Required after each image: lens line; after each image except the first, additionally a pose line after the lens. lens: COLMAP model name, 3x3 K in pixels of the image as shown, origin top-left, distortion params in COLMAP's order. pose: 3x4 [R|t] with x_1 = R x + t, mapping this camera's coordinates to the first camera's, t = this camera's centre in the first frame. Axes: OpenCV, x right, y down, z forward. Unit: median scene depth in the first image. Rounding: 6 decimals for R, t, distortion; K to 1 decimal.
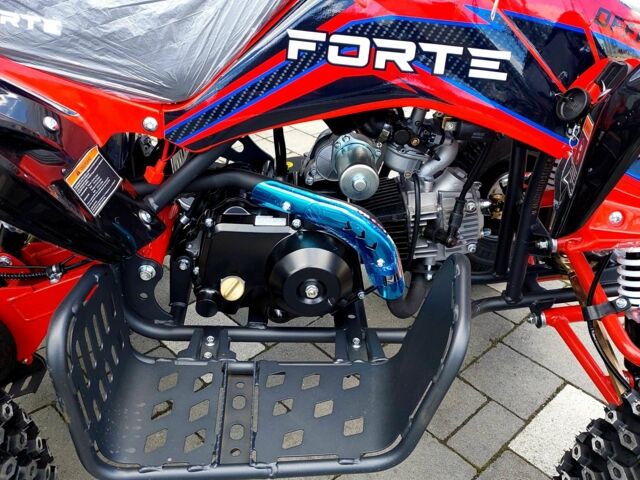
lens RADIAL K [[615.3, 0, 316.6], [0, 615.3, 245.3], [0, 0, 1]] dist [0.120085, -0.215962]
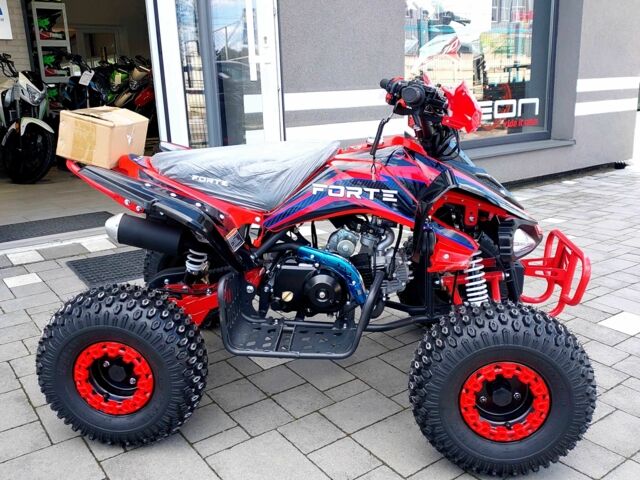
lens RADIAL K [[615.3, 0, 316.6], [0, 615.3, 245.3], [0, 0, 1]] dist [0.120085, -0.215962]
pose [[0.991274, 0.003760, -0.131761, 0.264979], [-0.039213, 0.962750, -0.267534, 0.500497], [0.125847, 0.270366, 0.954497, -1.173767]]
